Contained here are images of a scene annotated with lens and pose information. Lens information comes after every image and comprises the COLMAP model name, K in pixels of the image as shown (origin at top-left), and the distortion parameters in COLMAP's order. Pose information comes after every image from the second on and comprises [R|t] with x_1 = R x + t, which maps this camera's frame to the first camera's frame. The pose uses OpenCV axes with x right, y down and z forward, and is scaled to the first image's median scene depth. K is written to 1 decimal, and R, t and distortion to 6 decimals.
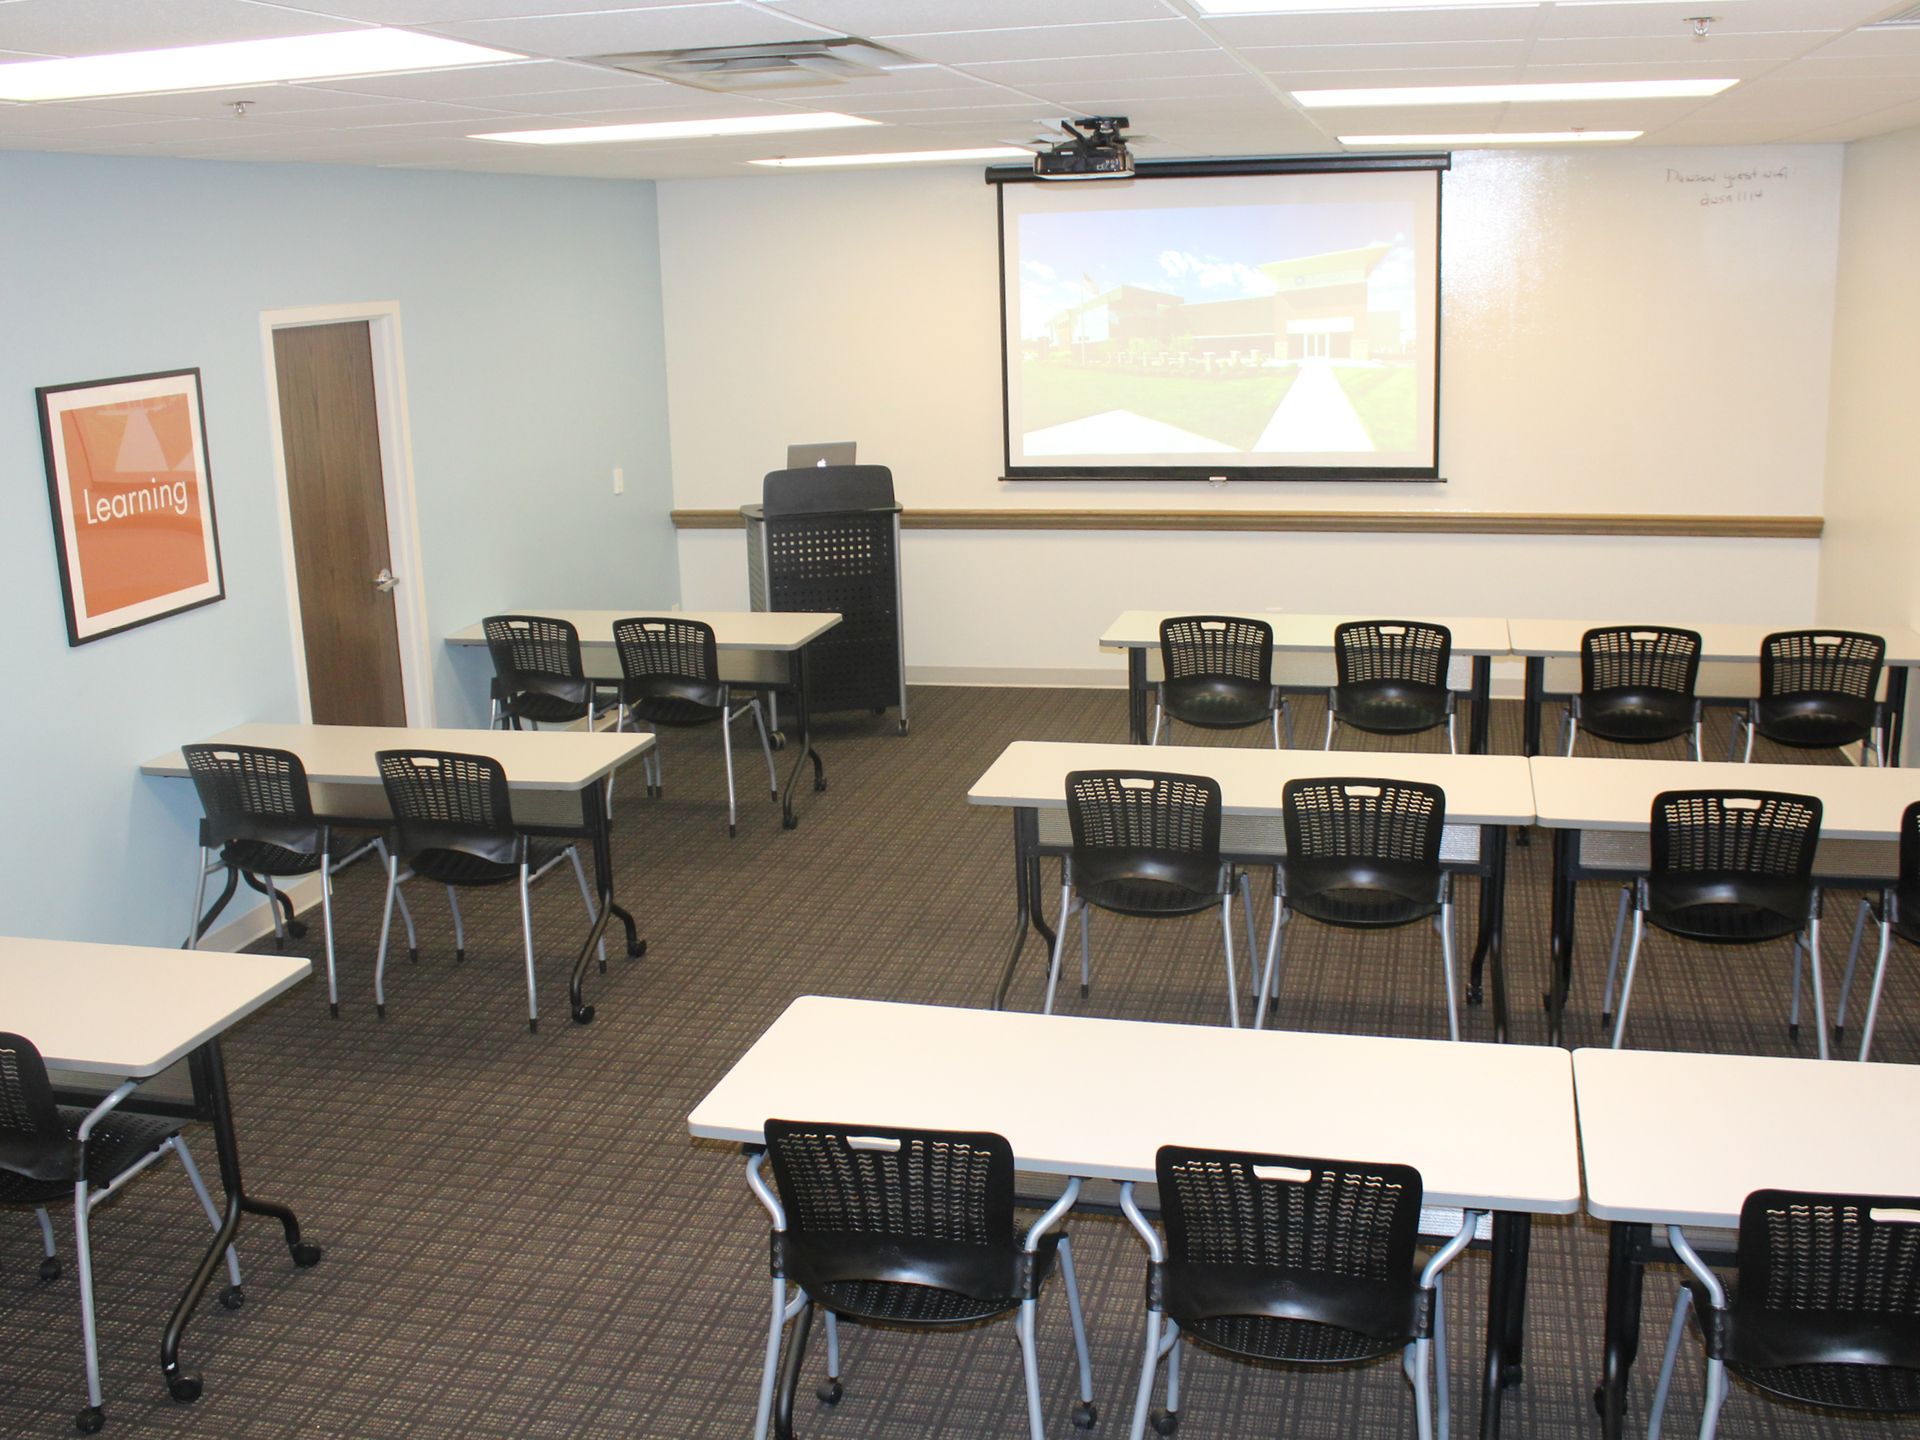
lens RADIAL K [[1903.4, 0, 960.0], [0, 1903.4, 720.0], [0, 0, 1]] dist [-0.162307, 0.155742]
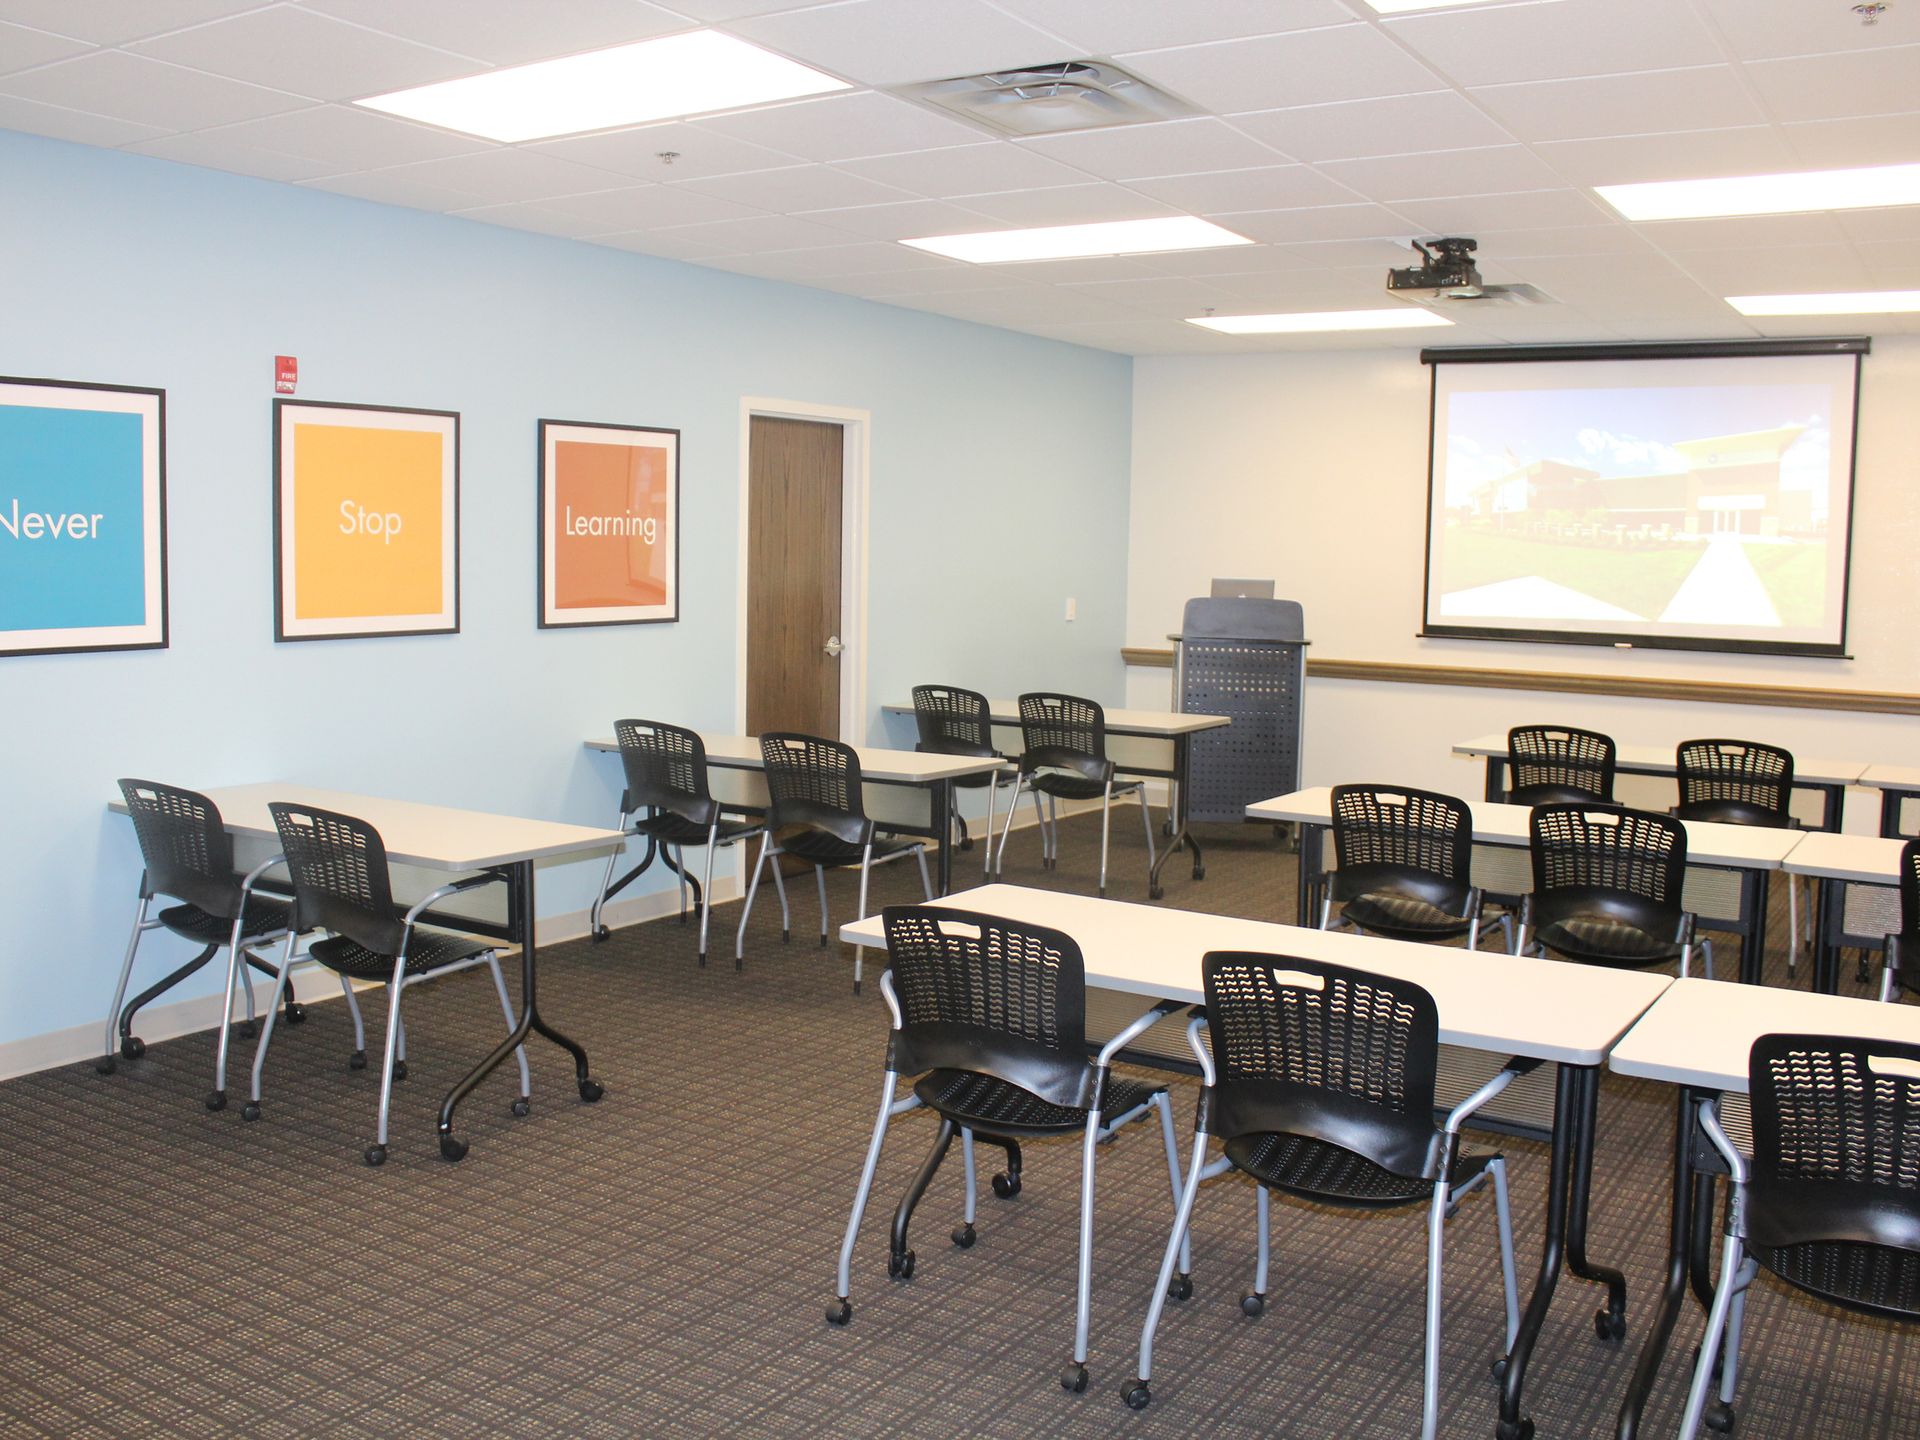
lens RADIAL K [[1763.9, 0, 960.0], [0, 1763.9, 720.0], [0, 0, 1]] dist [-0.160775, 0.164830]
pose [[0.948440, 0.081004, -0.306431, 0.098519], [-0.122463, 0.985366, -0.118560, 0.083251], [0.292343, 0.149973, 0.944481, -0.004858]]
